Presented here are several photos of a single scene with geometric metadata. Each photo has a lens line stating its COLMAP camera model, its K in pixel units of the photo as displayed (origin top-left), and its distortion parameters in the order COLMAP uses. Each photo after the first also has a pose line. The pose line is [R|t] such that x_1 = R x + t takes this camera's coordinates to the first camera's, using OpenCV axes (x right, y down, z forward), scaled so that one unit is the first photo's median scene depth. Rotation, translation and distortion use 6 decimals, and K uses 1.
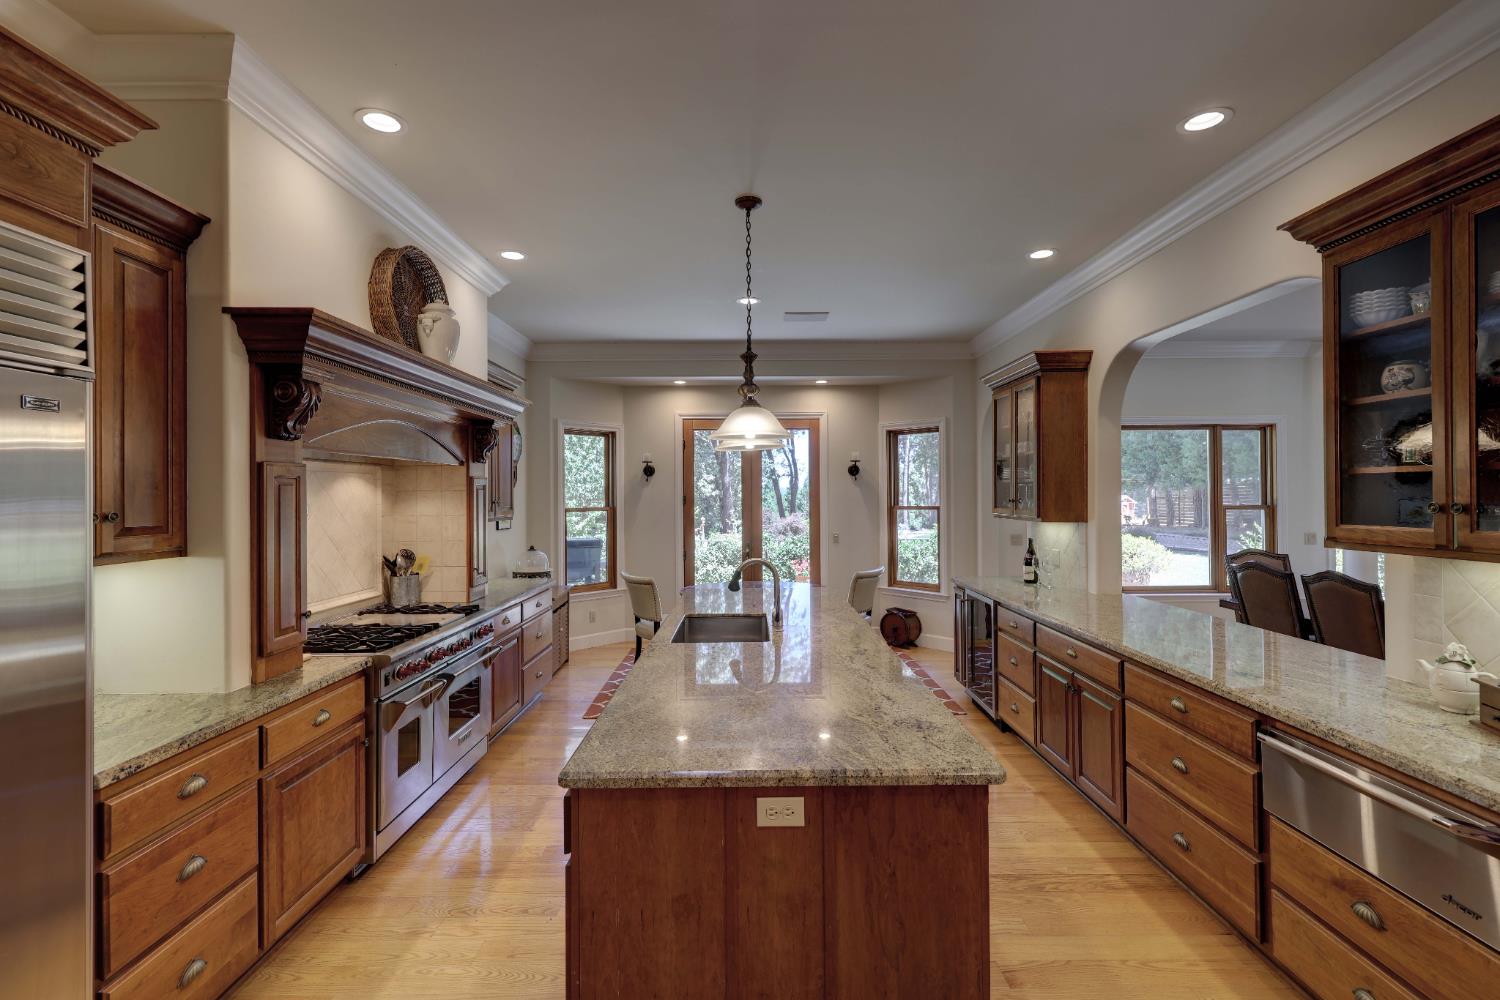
lens RADIAL K [[666.1, 0, 750.0], [0, 666.1, 500.0], [0, 0, 1]] dist [0.002801, 0.000177]
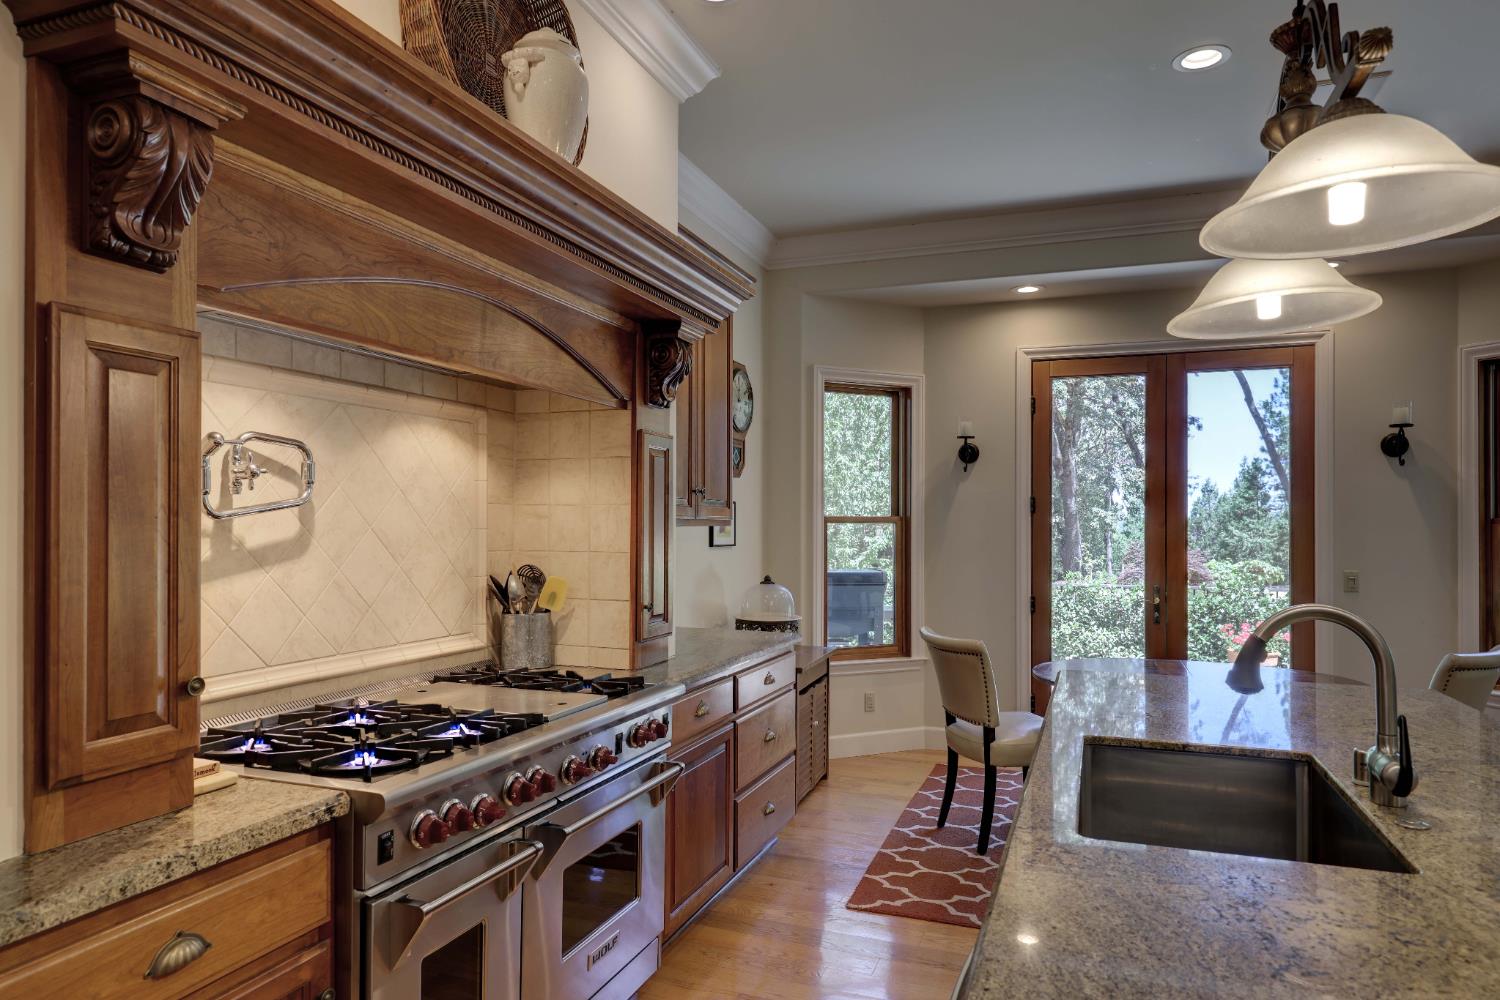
lens RADIAL K [[910.5, 0, 746.2], [0, 910.5, 520.4], [0, 0, 1]] dist [0.025896, -0.001255]
pose [[0.931397, 0.004201, -0.363981, -0.078474], [-0.009175, 0.999887, -0.011937, 0.043661], [0.363890, 0.014457, 0.931330, 0.361772]]
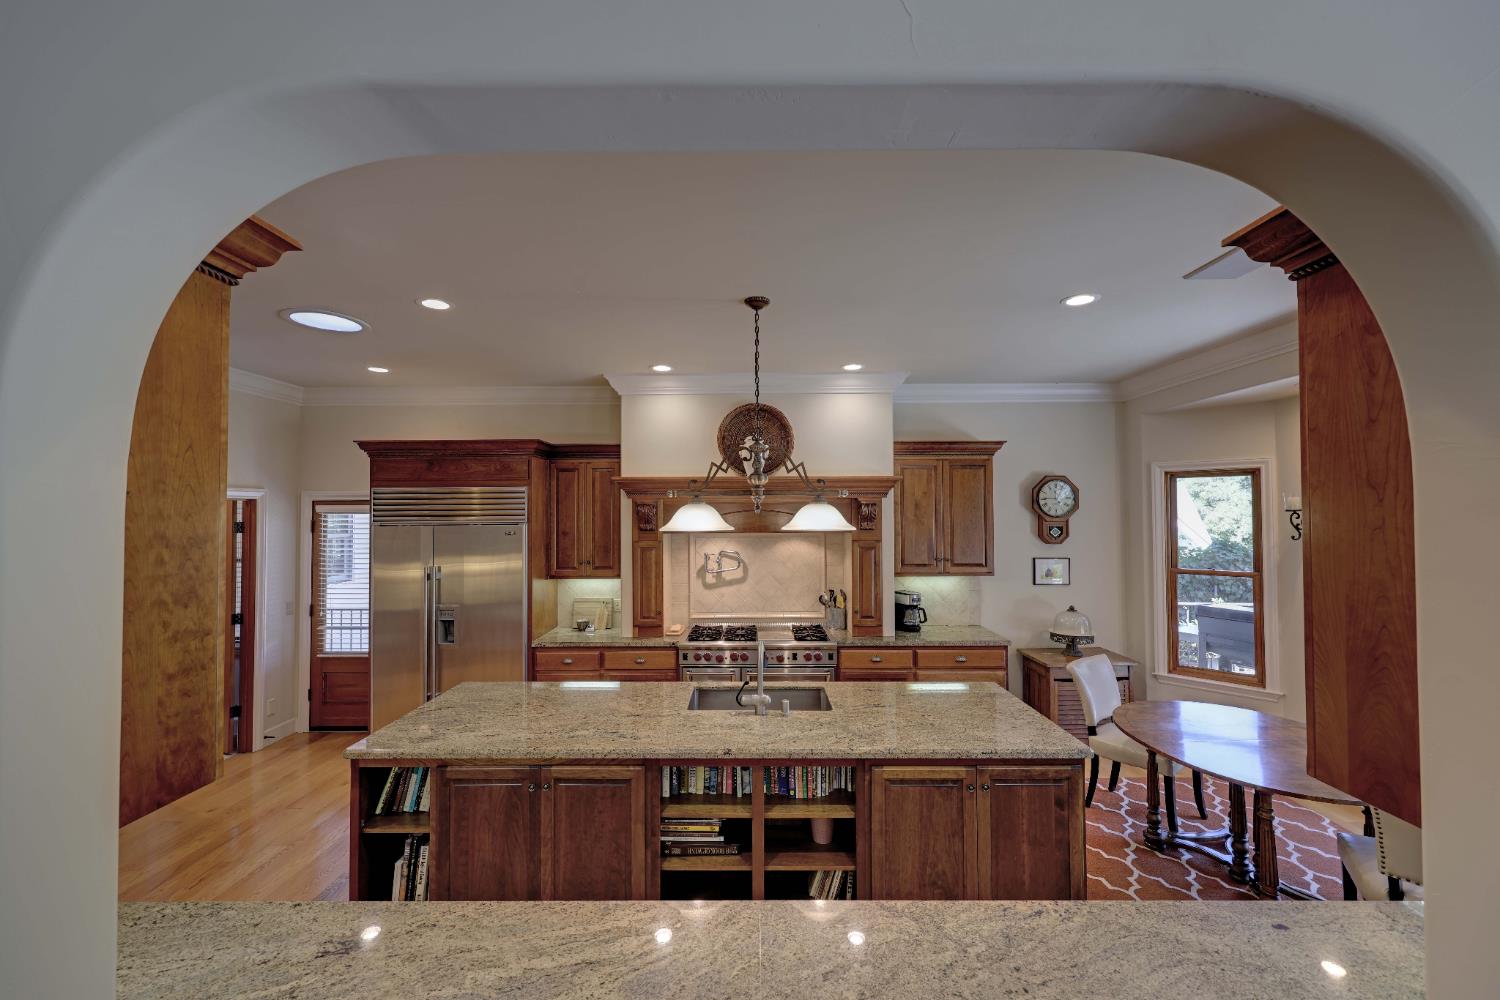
lens RADIAL K [[599.4, 0, 750.0], [0, 599.4, 500.0], [0, 0, 1]] dist [-0.006558, 0.000031]
pose [[-0.007795, -0.017865, -0.999810, 0.760023], [-0.004084, 0.999833, -0.017834, -0.093364], [0.999961, 0.003944, -0.007866, 0.798085]]
